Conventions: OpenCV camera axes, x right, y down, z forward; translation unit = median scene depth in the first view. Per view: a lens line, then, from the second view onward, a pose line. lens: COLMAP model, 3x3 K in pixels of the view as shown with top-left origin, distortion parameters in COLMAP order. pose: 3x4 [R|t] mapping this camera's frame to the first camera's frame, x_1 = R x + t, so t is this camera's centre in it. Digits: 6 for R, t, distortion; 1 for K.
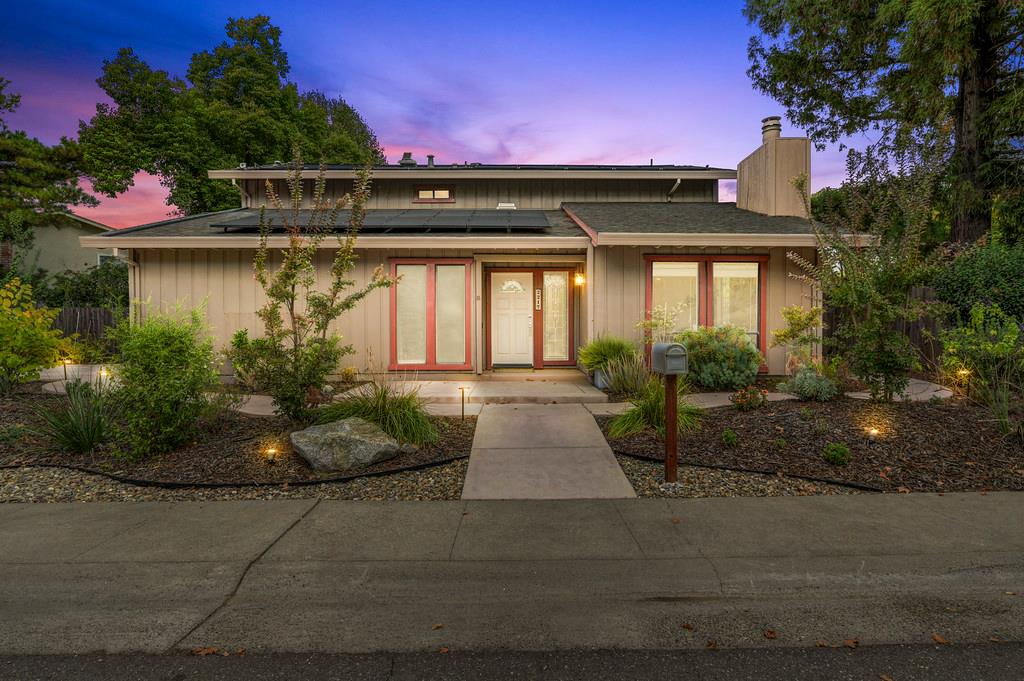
lens RADIAL K [[571.2, 0, 518.6], [0, 571.2, 338.0], [0, 0, 1]] dist [-0.002455, 0.000163]
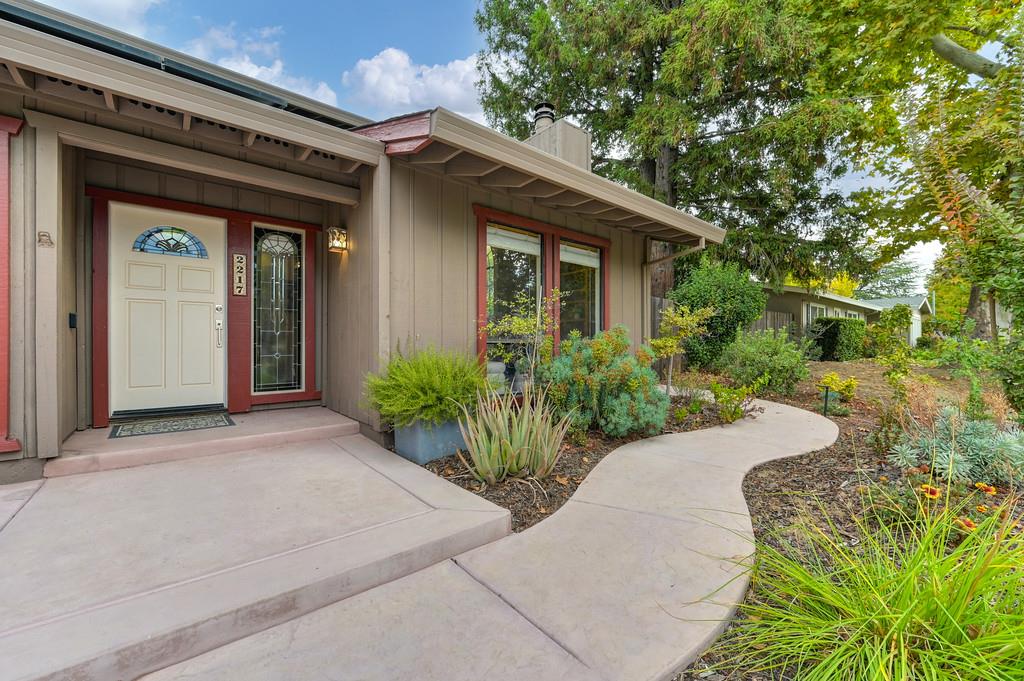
lens RADIAL K [[417.3, 0, 516.9], [0, 417.3, 345.2], [0, 0, 1]] dist [-0.001398, 0.000006]
pose [[0.777911, 0.002101, 0.628372, -0.010899], [-0.000314, 0.999996, -0.002955, -0.007396], [-0.628375, 0.002101, 0.777908, 1.038271]]
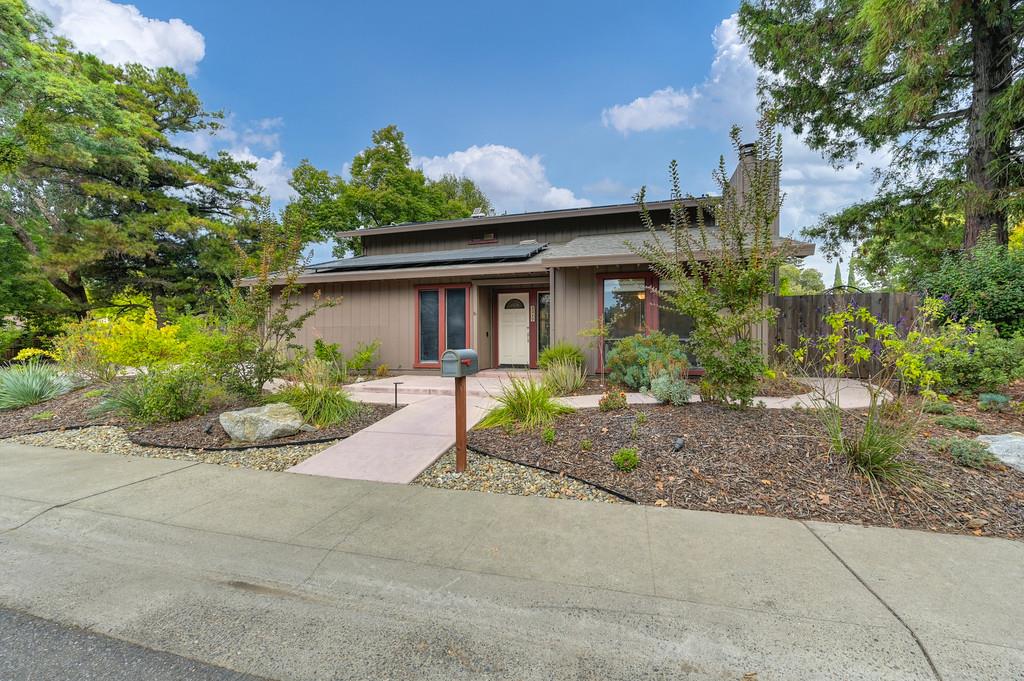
lens RADIAL K [[417.3, 0, 507.5], [0, 417.3, 342.7], [0, 0, 1]] dist [-0.001398, 0.000006]
pose [[0.956324, -0.000538, -0.292310, 0.466330], [-0.000214, 0.999997, -0.002539, -0.001940], [0.292310, 0.002490, 0.956320, 0.184263]]
